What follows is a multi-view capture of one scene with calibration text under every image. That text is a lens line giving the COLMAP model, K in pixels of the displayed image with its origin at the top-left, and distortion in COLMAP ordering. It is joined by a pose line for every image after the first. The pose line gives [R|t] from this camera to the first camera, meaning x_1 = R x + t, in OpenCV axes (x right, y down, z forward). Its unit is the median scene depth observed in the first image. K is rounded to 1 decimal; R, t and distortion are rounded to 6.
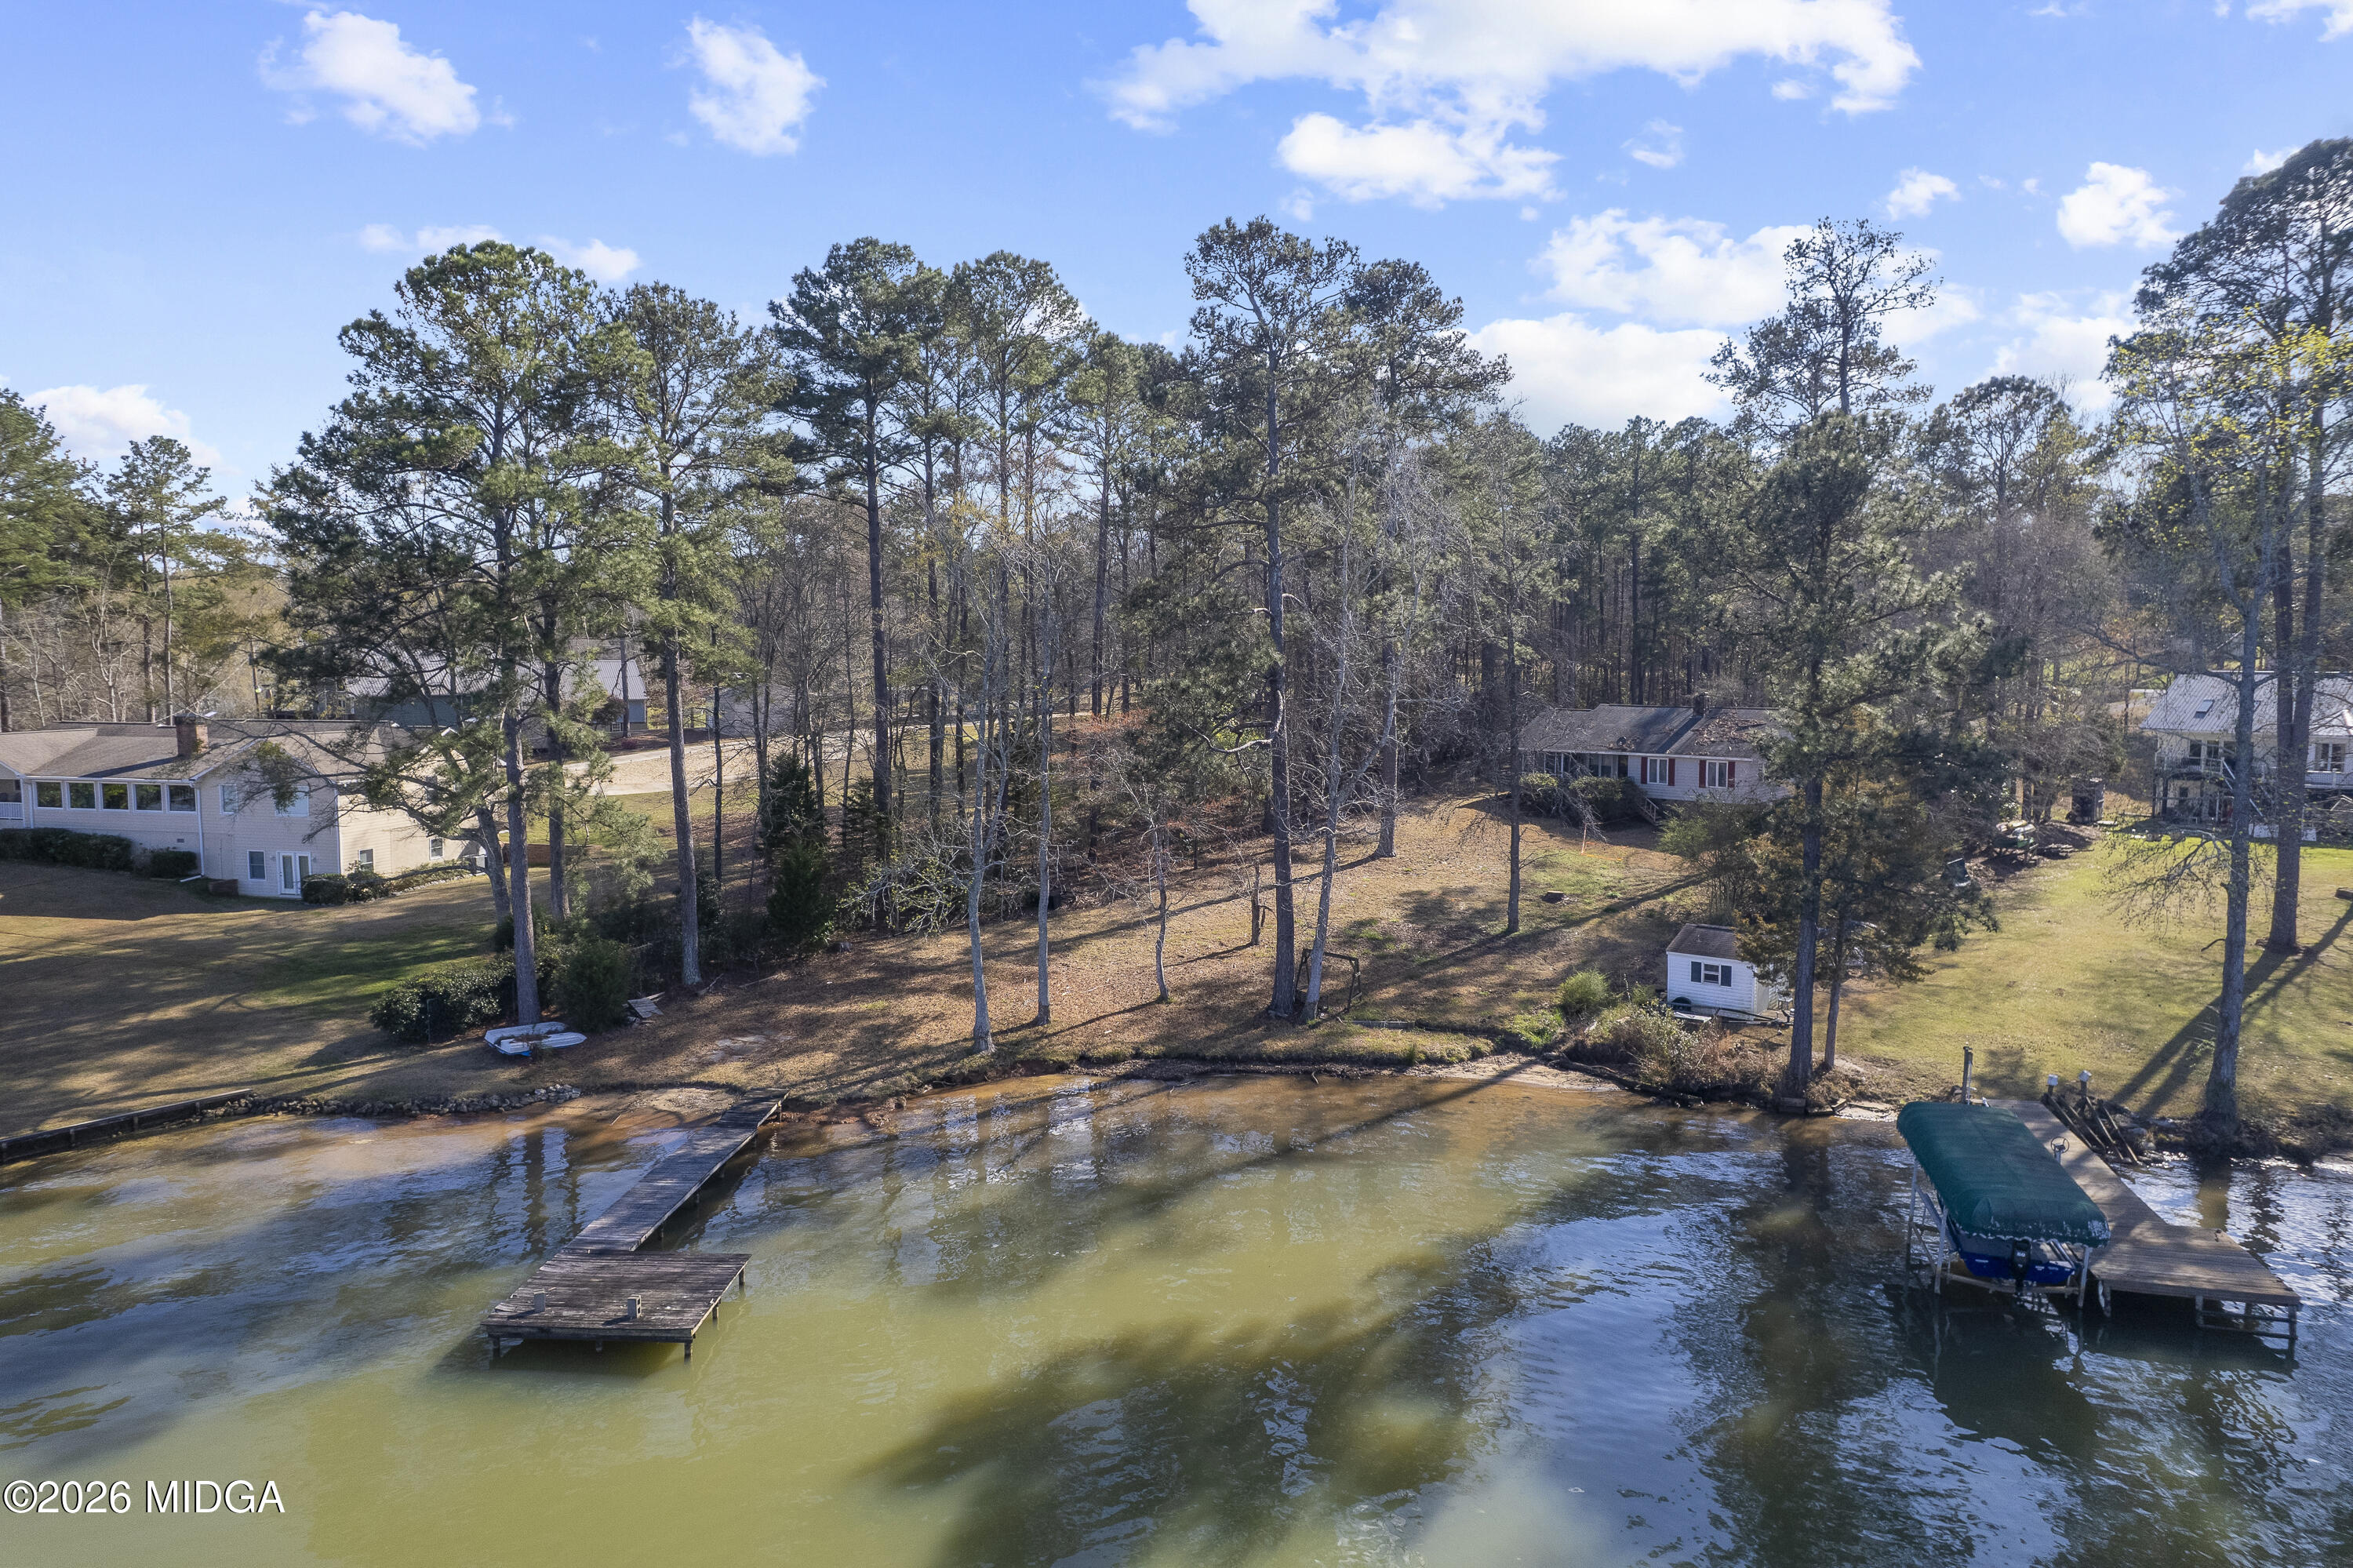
lens RADIAL K [[1478.4, 0, 1176.5], [0, 1478.4, 784.0], [0, 0, 1]] dist [-0.009913, -0.001649]
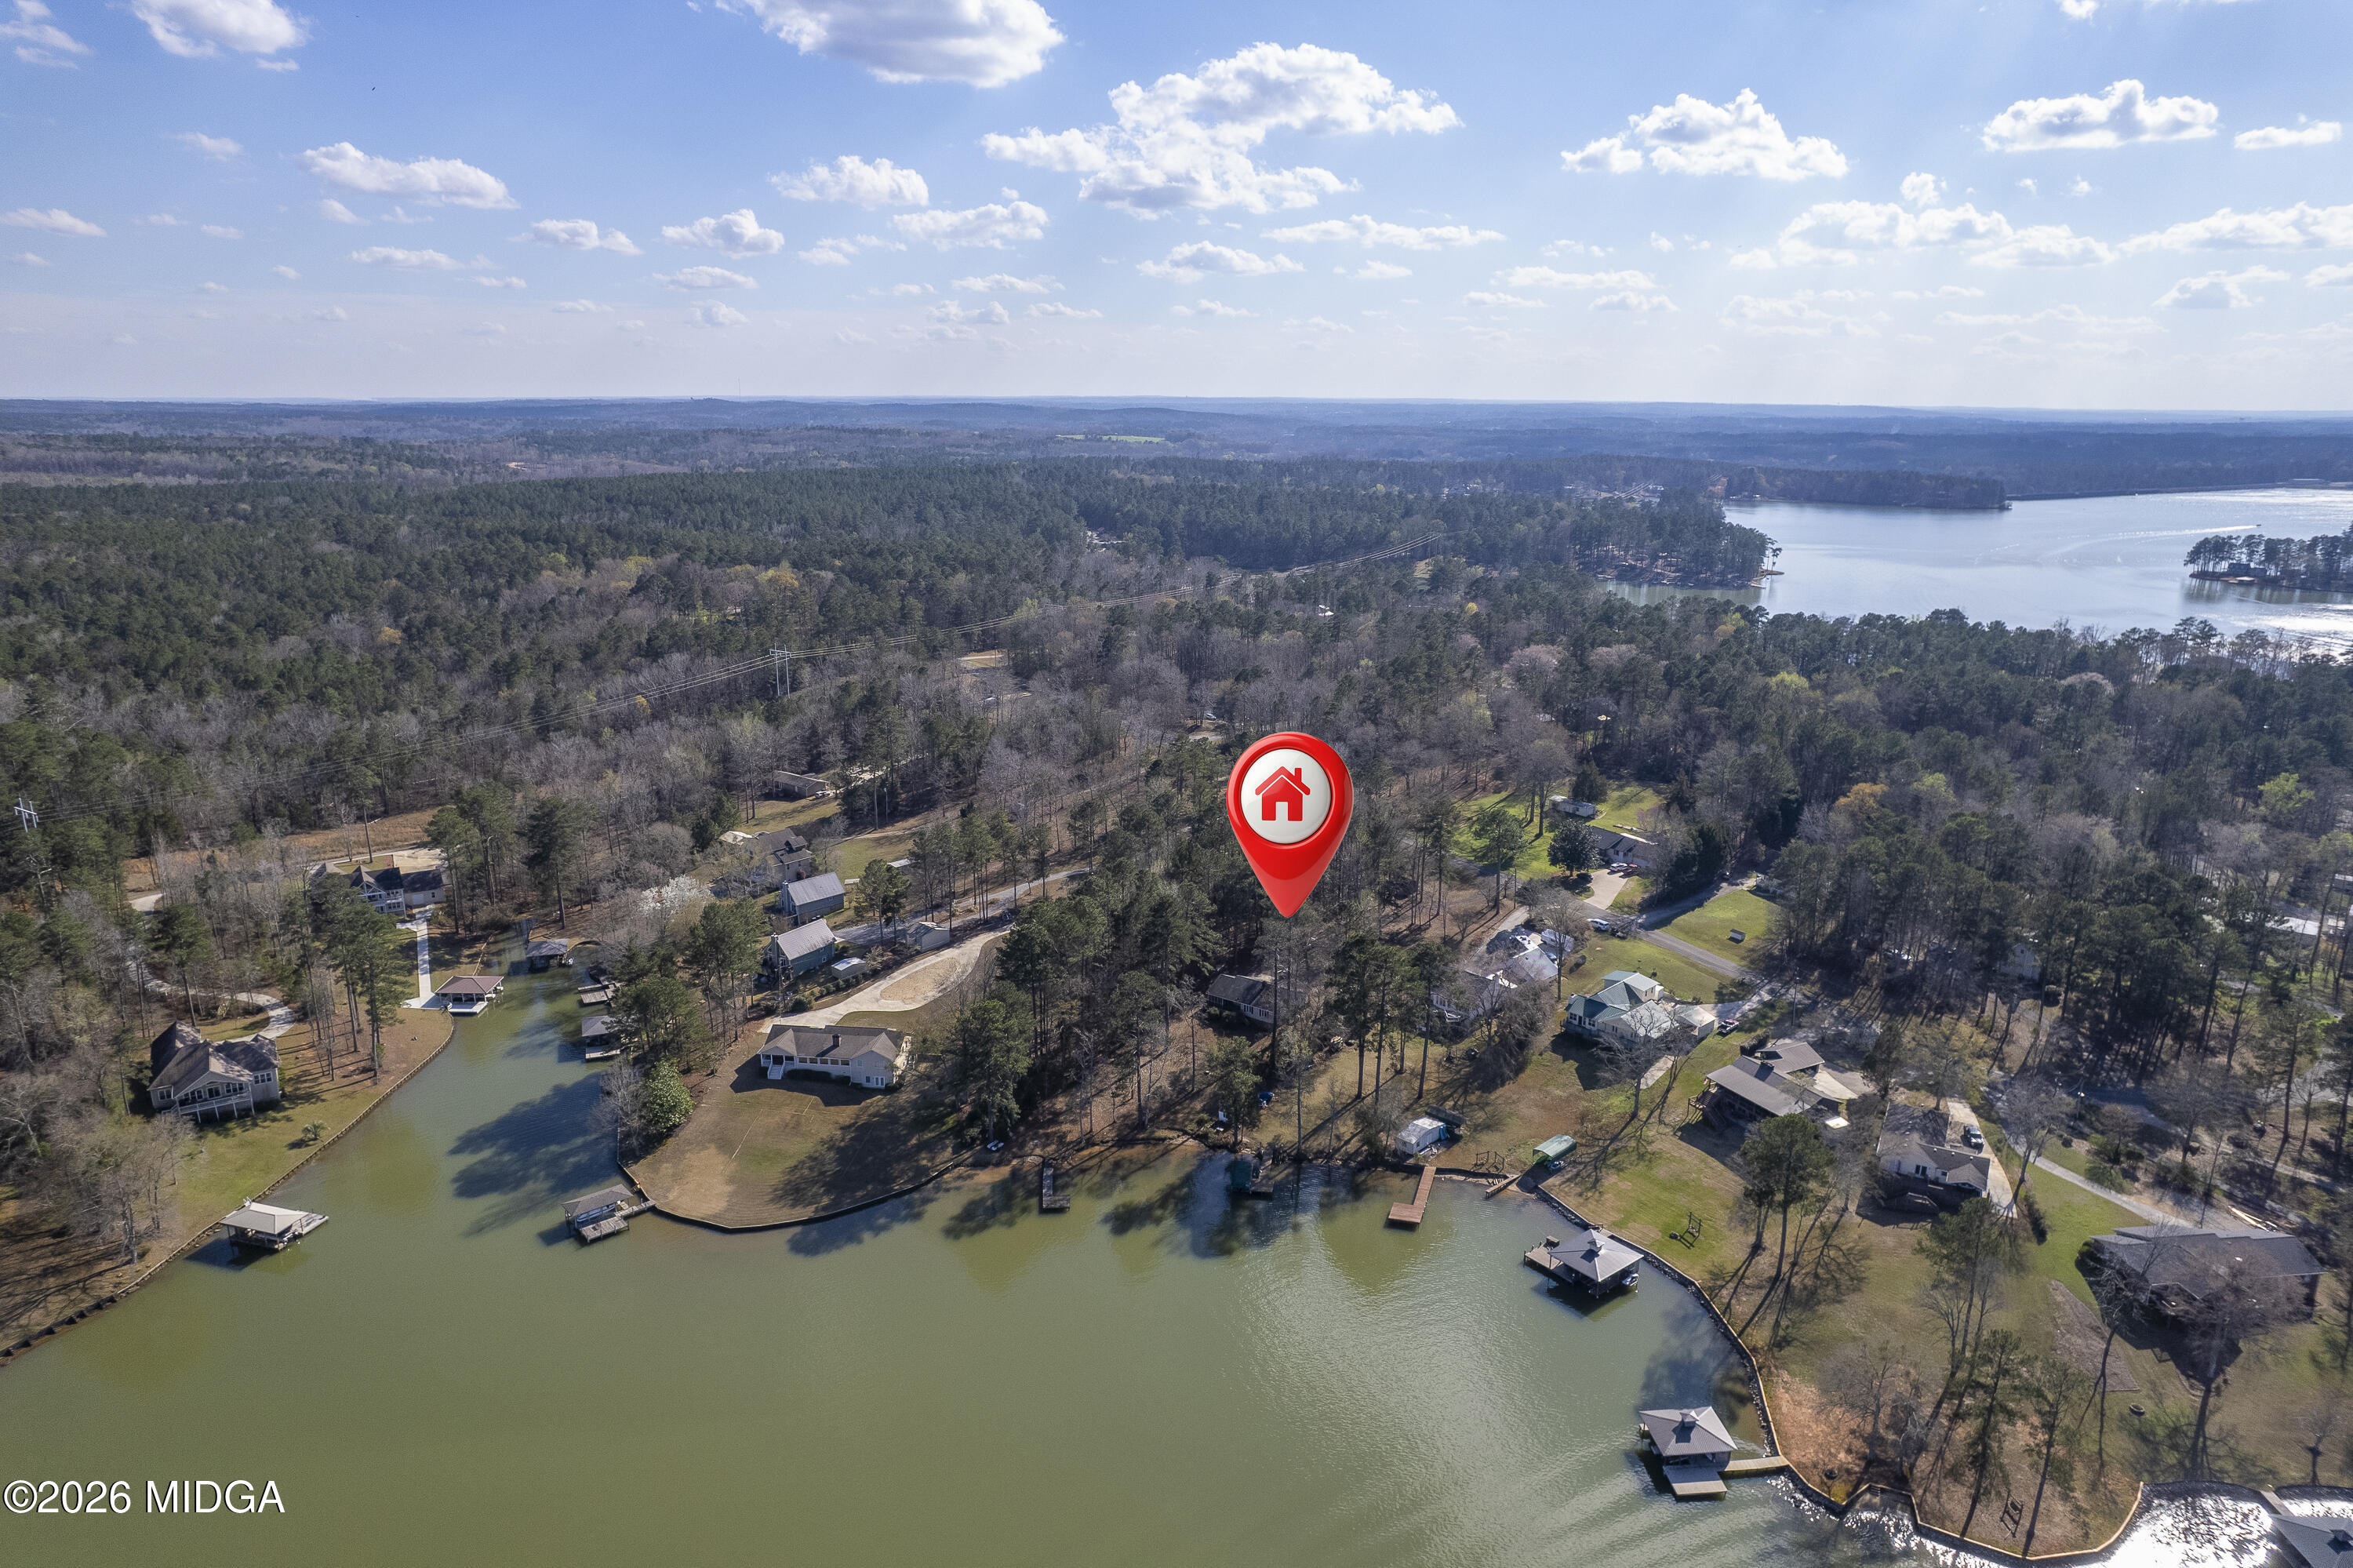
lens RADIAL K [[1513.4, 0, 1185.8], [0, 1513.4, 787.1], [0, 0, 1]] dist [-0.084171, 0.076598]
pose [[0.991701, -0.027433, 0.125608, -0.412989], [0.005257, 0.984807, 0.173571, -1.985168], [-0.128461, -0.171470, 0.976778, -4.030272]]
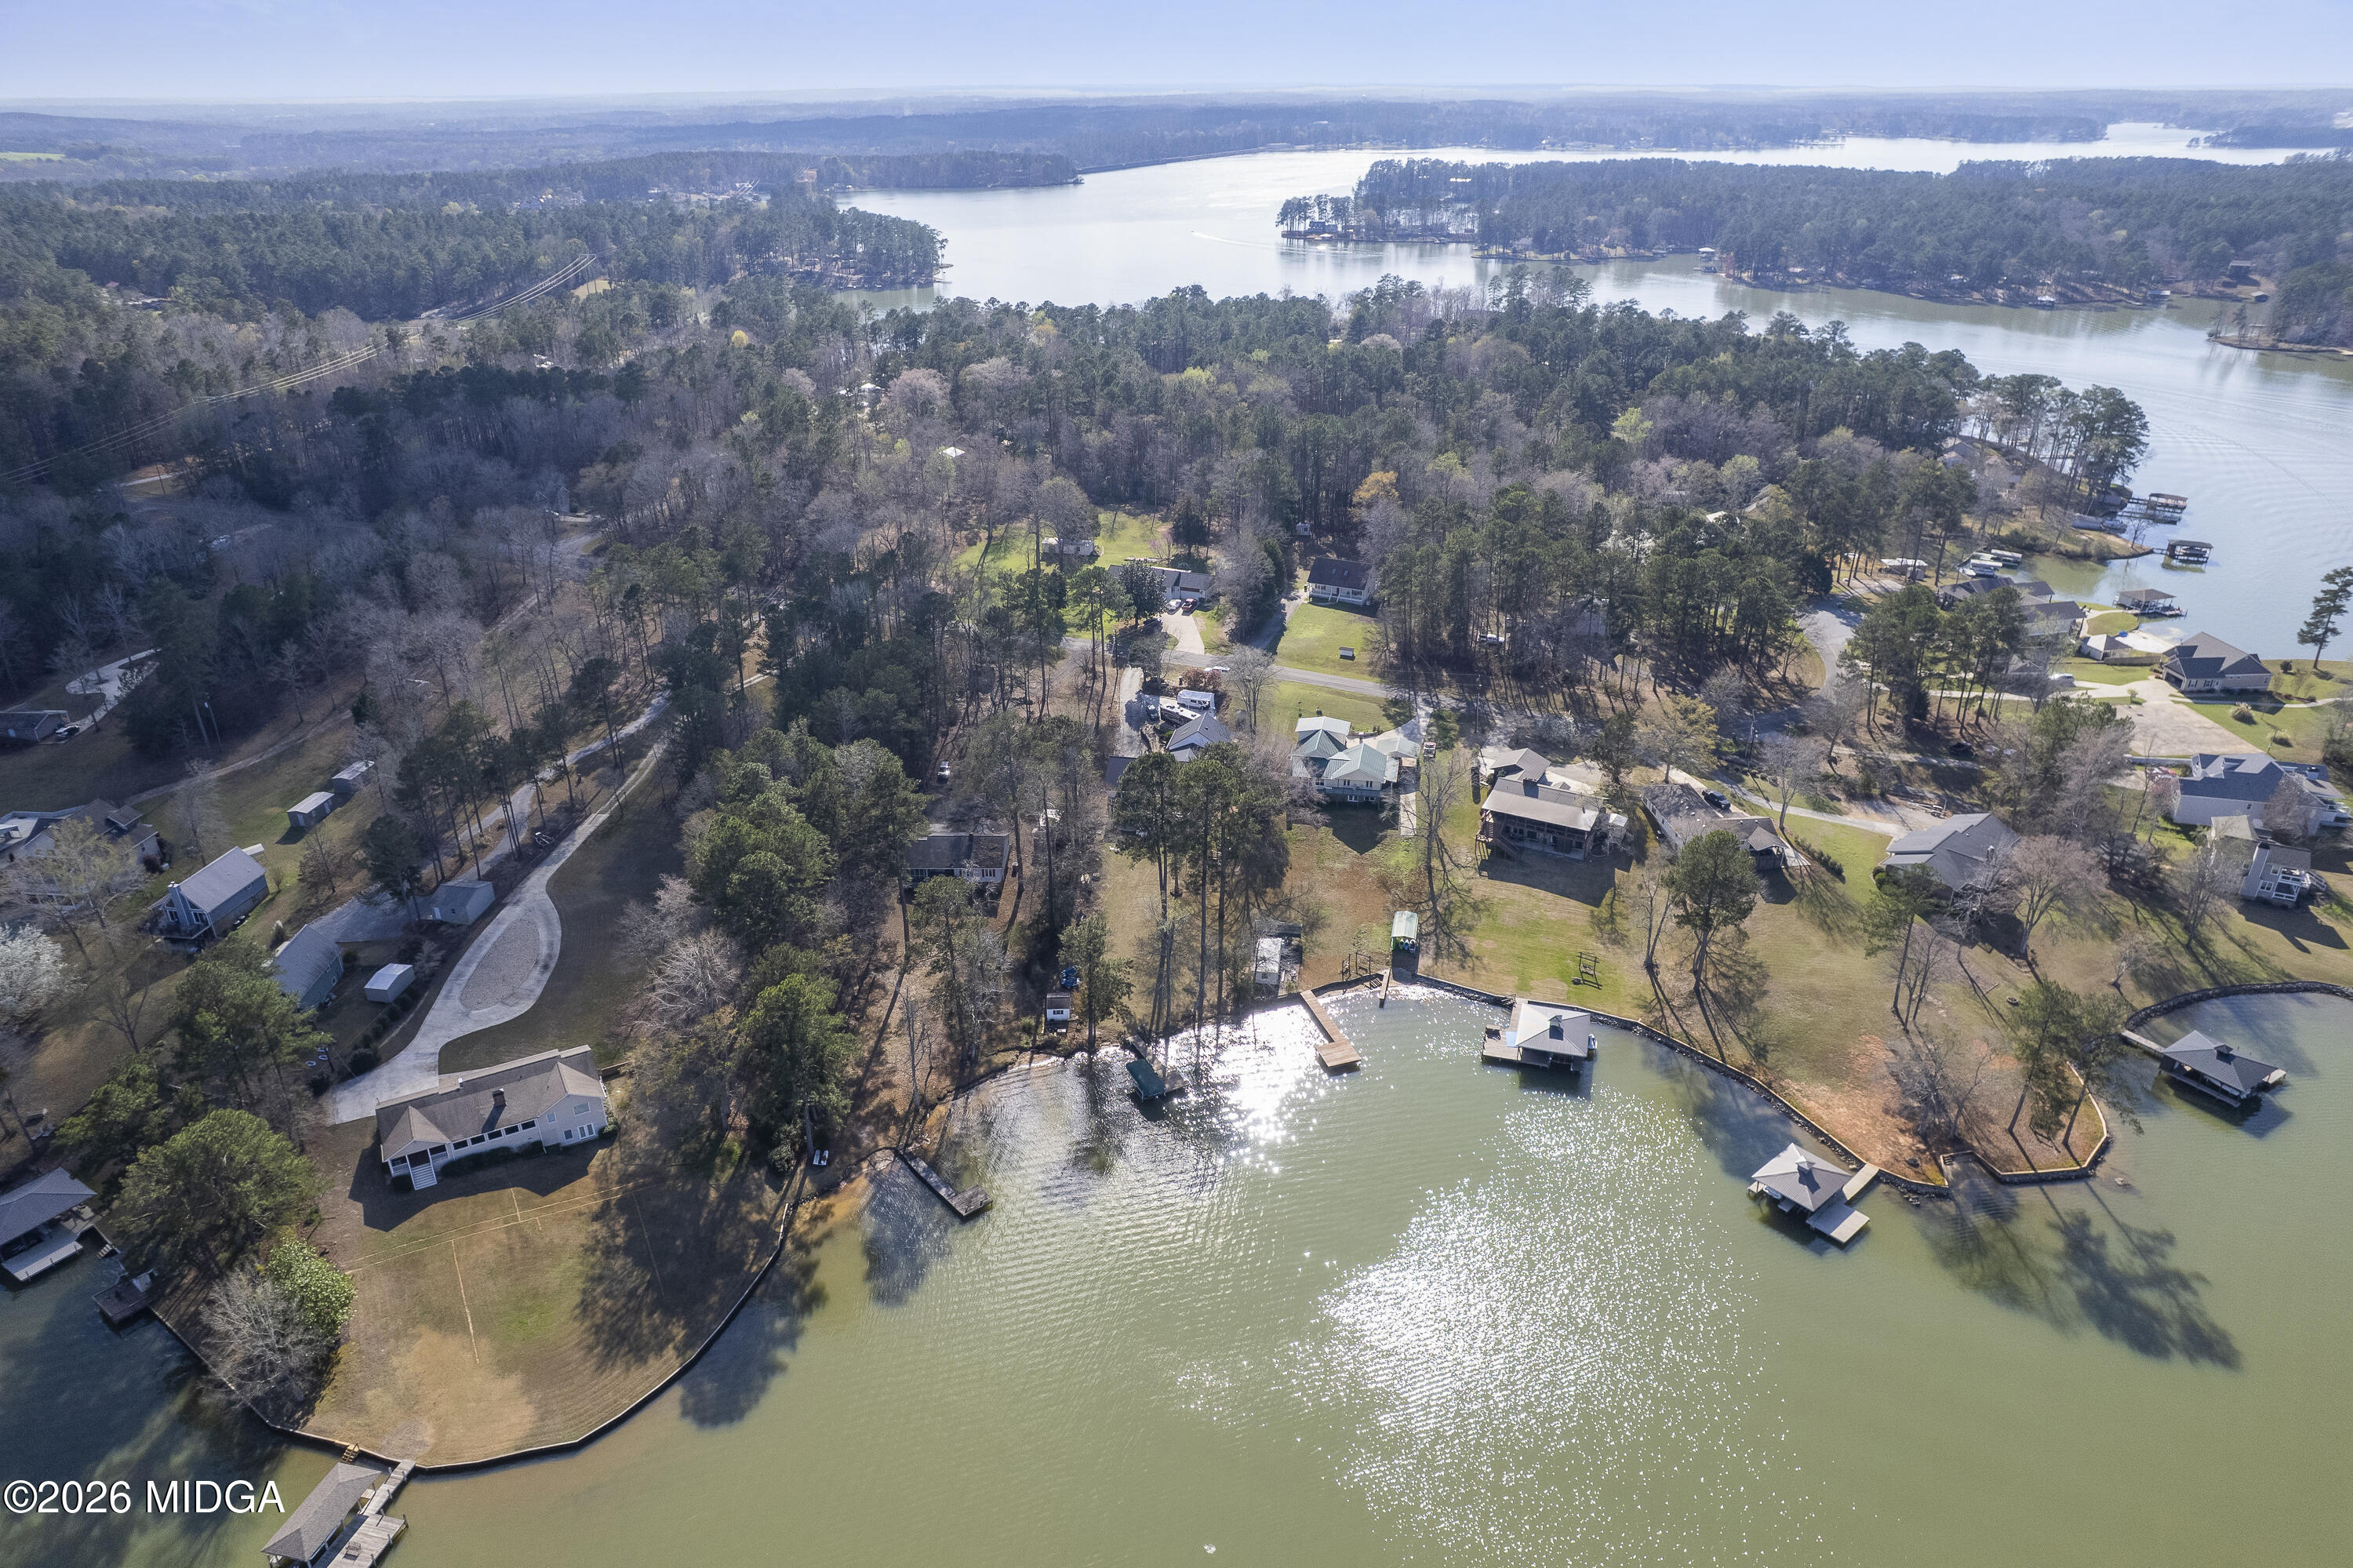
lens RADIAL K [[1513.4, 0, 1185.8], [0, 1513.4, 787.1], [0, 0, 1]] dist [-0.084171, 0.076598]
pose [[0.731270, -0.297335, 0.613869, -1.856870], [0.063018, 0.925588, 0.373250, -2.097176], [-0.679171, -0.234262, 0.695592, -2.090933]]
